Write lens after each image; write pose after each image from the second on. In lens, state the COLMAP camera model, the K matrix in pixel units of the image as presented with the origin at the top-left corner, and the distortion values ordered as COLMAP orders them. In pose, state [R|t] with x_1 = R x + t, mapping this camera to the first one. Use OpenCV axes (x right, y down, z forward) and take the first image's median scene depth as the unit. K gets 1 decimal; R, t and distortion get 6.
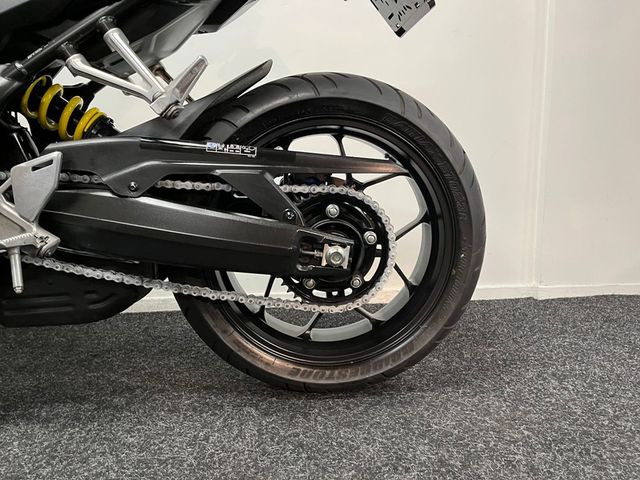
lens RADIAL K [[484.3, 0, 320.0], [0, 484.3, 240.0], [0, 0, 1]] dist [0.101907, -0.137778]
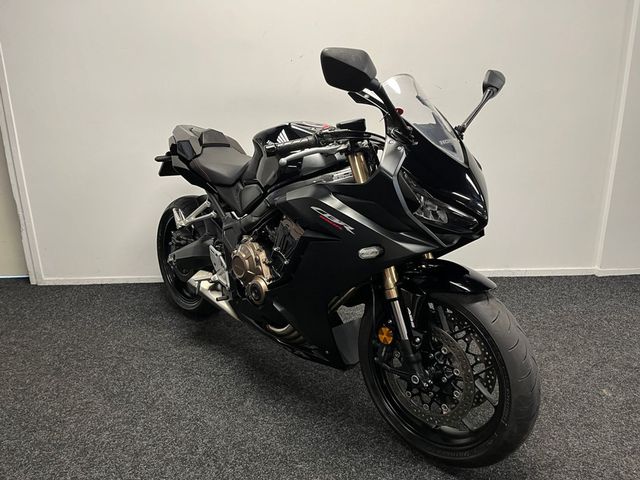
lens RADIAL K [[484.3, 0, 320.0], [0, 484.3, 240.0], [0, 0, 1]] dist [0.101907, -0.137778]
pose [[0.997129, 0.019313, -0.073219, -0.877243], [-0.007879, 0.988142, 0.153343, -0.547586], [0.075313, -0.152326, 0.985457, -1.664427]]
